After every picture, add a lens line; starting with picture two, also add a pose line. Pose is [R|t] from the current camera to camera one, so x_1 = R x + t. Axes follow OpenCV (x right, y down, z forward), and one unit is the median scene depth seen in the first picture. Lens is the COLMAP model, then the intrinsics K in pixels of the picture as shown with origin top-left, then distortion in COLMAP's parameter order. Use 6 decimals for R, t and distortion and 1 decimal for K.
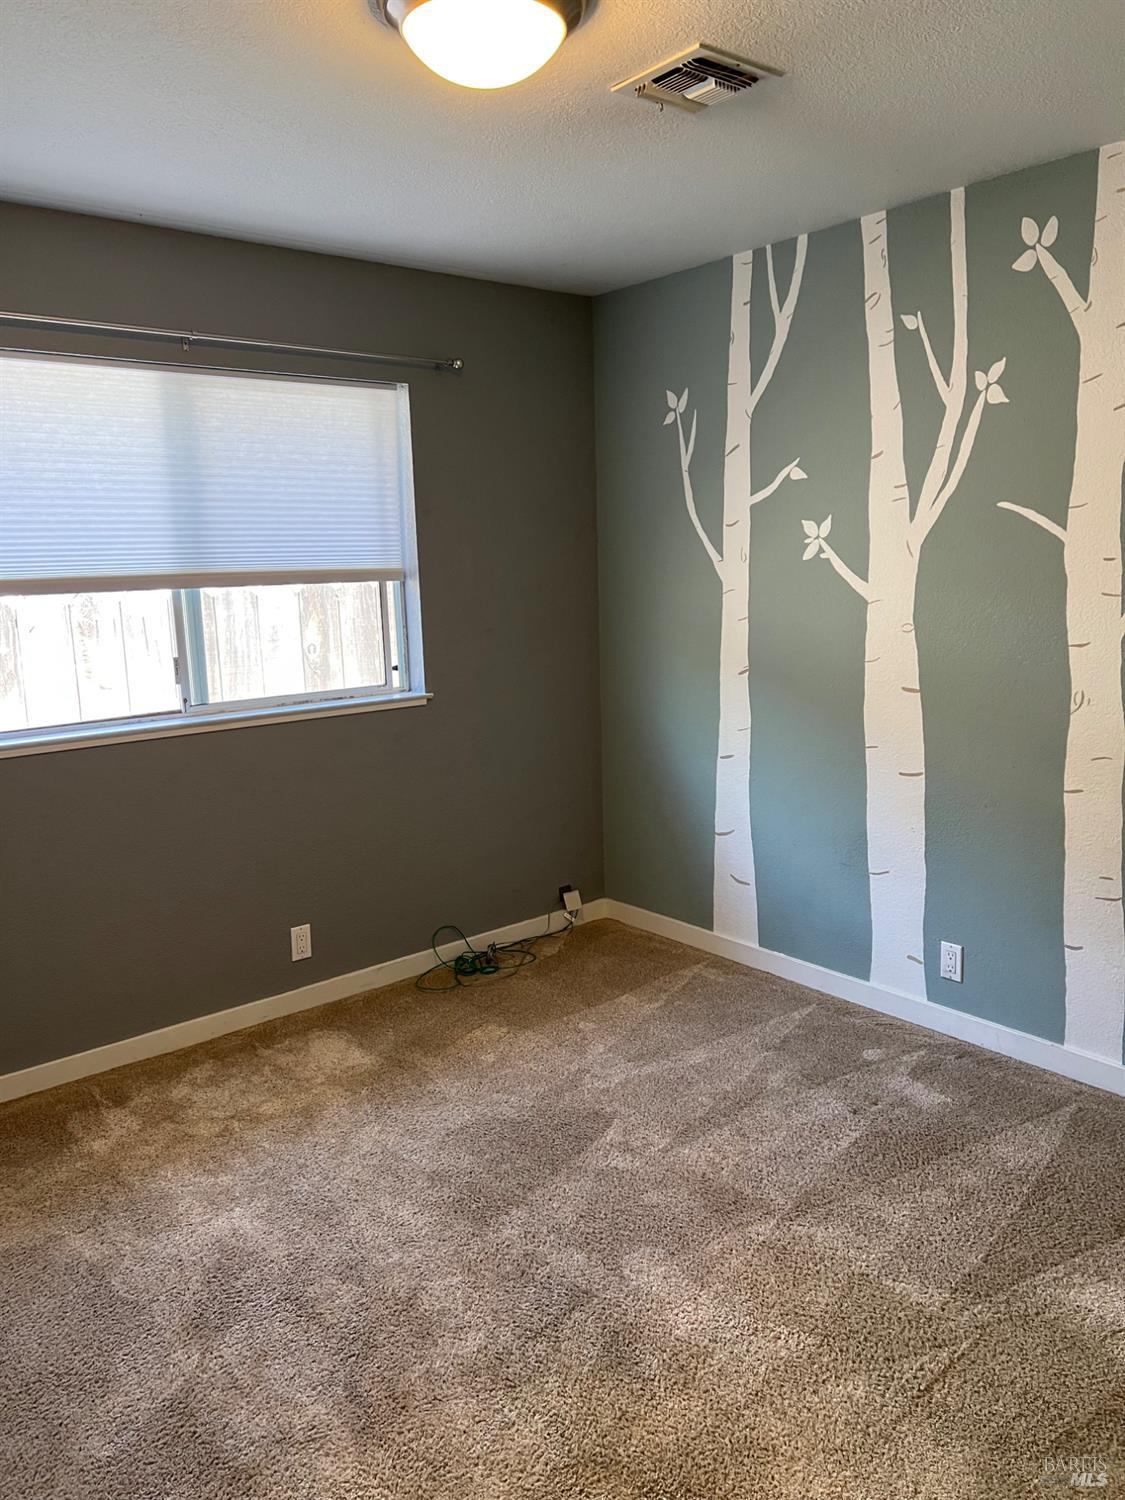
lens RADIAL K [[1109.2, 0, 562.5], [0, 1109.2, 750.0], [0, 0, 1]] dist [0.044790, -0.042073]
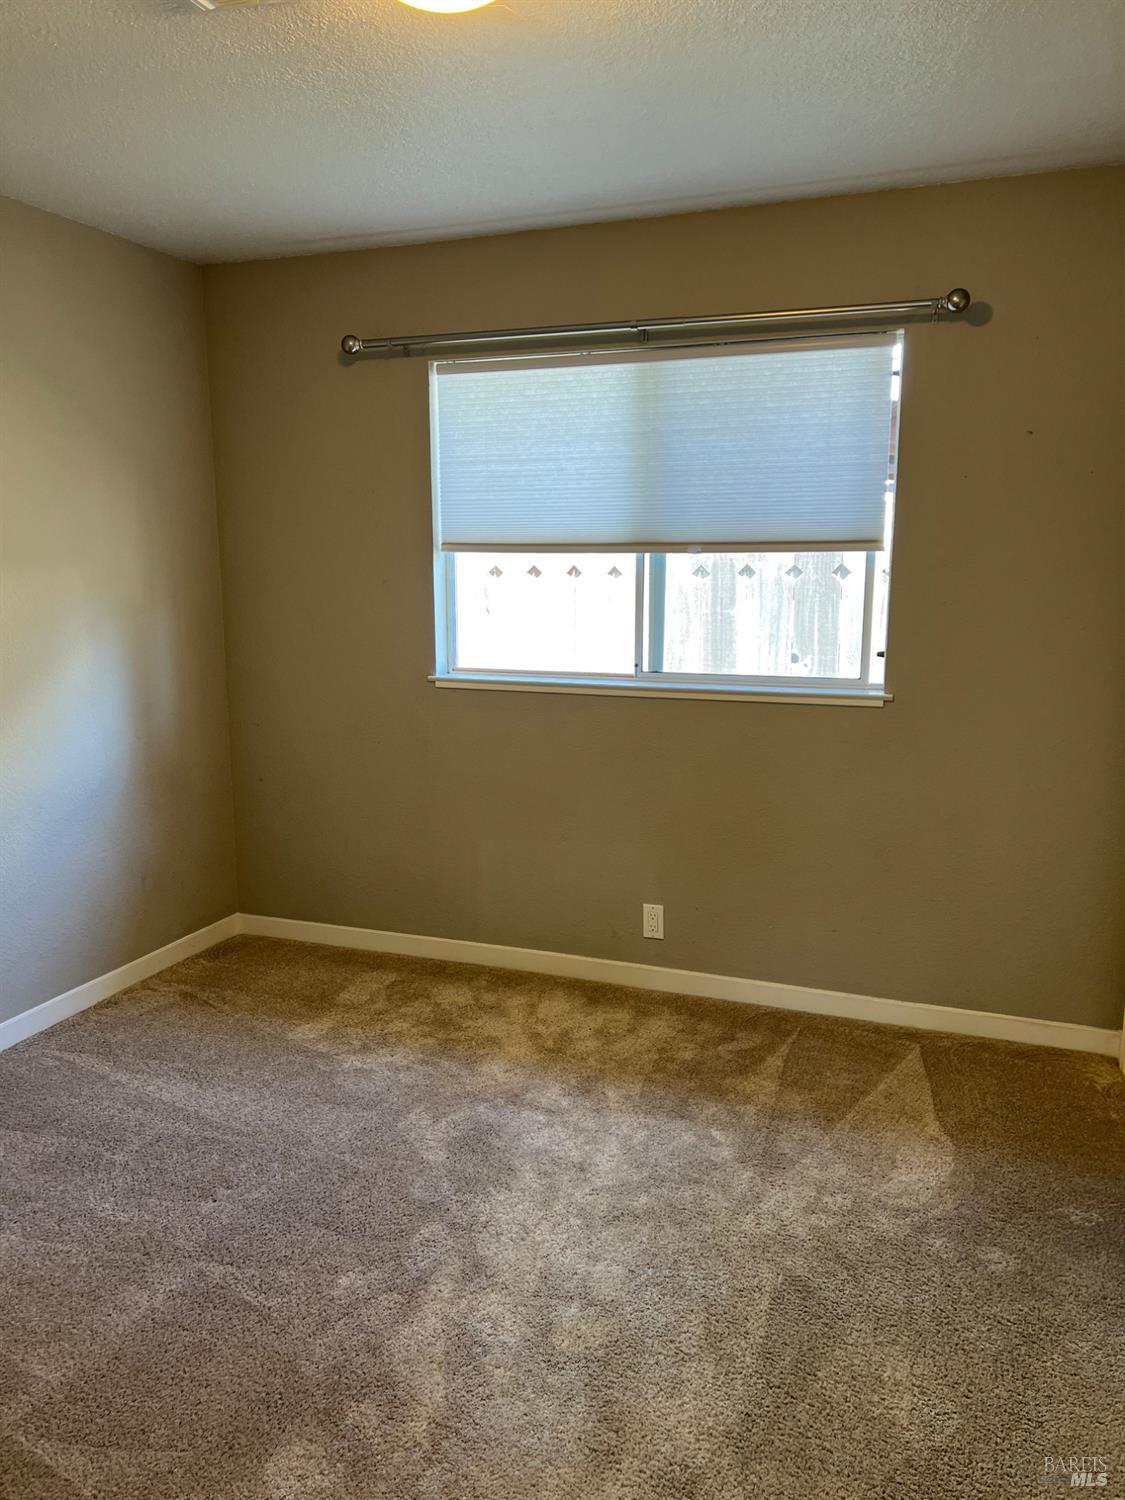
lens RADIAL K [[1109.2, 0, 562.5], [0, 1109.2, 750.0], [0, 0, 1]] dist [0.044790, -0.042073]
pose [[0.502312, 0.197694, -0.841784, 0.517901], [-0.158464, 0.978072, 0.135142, -0.093883], [0.850042, 0.065509, 0.522625, 0.409683]]
